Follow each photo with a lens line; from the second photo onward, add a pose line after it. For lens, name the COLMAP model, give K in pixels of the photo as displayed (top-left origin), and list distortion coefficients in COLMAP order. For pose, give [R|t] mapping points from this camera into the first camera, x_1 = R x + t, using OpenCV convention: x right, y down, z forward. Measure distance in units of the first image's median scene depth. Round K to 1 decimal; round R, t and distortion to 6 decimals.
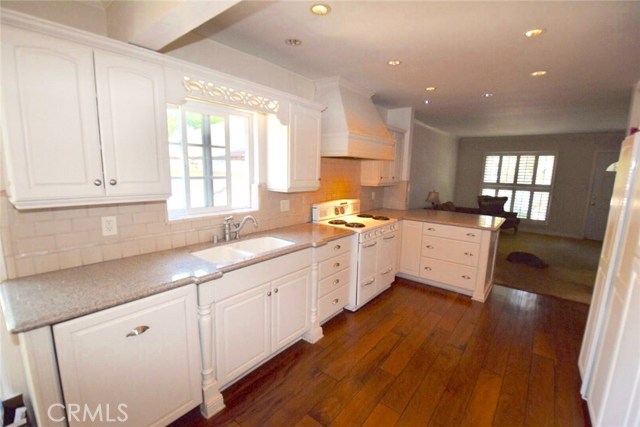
lens RADIAL K [[274.4, 0, 320.0], [0, 274.4, 213.5], [0, 0, 1]] dist [0.013931, -0.017747]
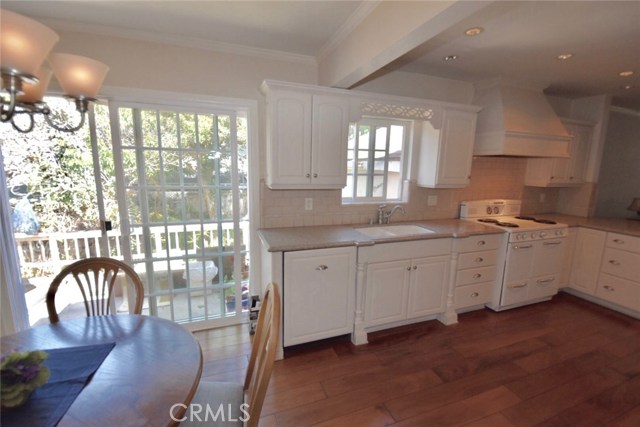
lens RADIAL K [[274.4, 0, 320.0], [0, 274.4, 213.5], [0, 0, 1]] dist [0.013931, -0.017747]
pose [[0.850351, 0.084834, -0.519332, 0.079562], [-0.084516, 0.996125, 0.024333, 0.041308], [0.519384, 0.023200, 0.854226, -0.223406]]
